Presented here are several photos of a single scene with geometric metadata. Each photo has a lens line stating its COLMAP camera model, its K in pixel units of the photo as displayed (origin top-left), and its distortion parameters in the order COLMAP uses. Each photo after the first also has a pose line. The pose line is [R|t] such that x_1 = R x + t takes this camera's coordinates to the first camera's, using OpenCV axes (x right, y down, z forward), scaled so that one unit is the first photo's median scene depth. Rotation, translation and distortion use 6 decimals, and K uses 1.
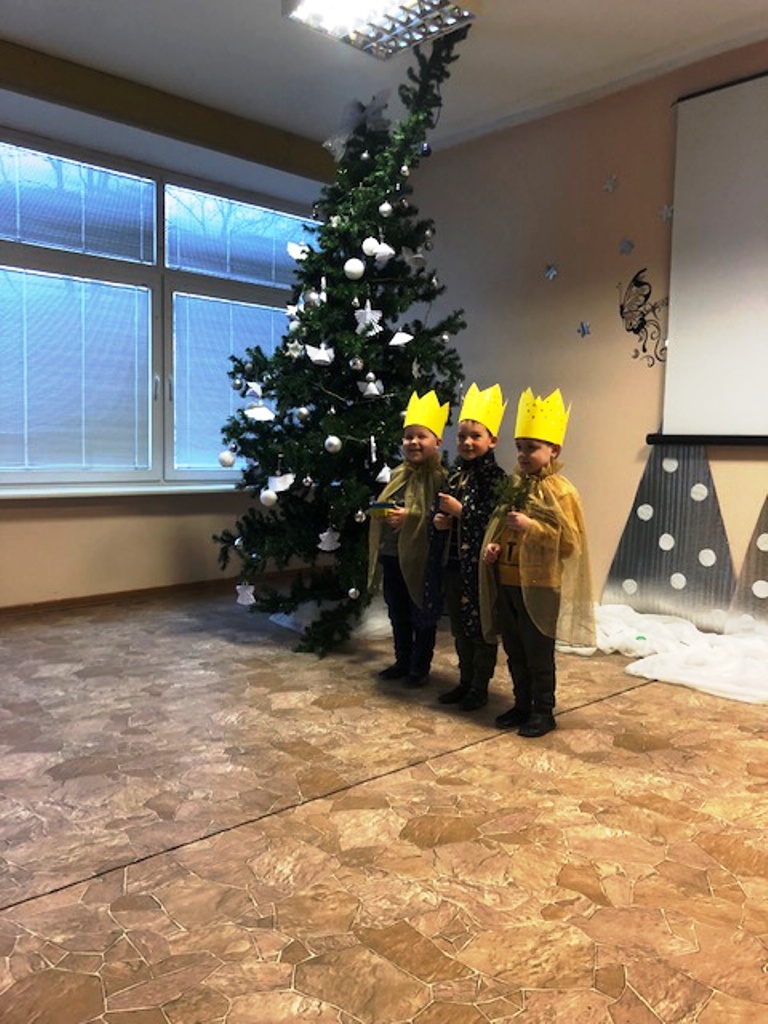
lens RADIAL K [[818.5, 0, 383.7], [0, 818.5, 499.1], [0, 0, 1]] dist [-0.007019, 0.029761]
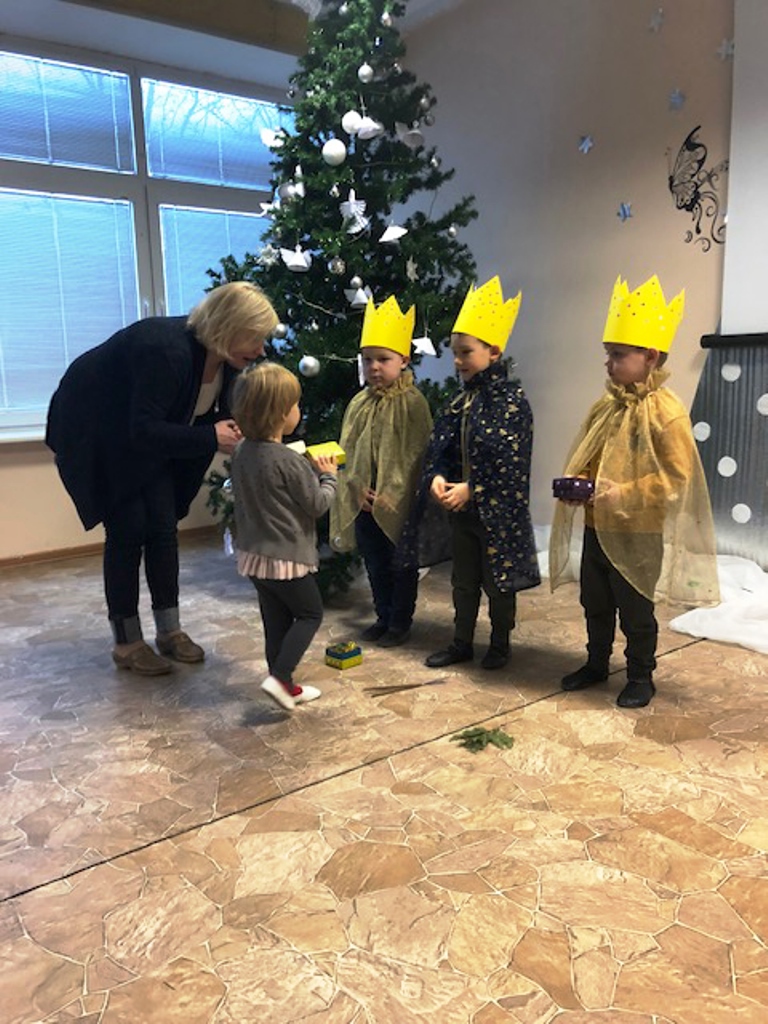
lens RADIAL K [[818.5, 0, 383.7], [0, 818.5, 499.1], [0, 0, 1]] dist [-0.007019, 0.029761]
pose [[0.994192, -0.031705, -0.102841, 0.129953], [0.040366, 0.995710, 0.083260, 0.003944], [0.099760, -0.086928, 0.991207, 0.220785]]
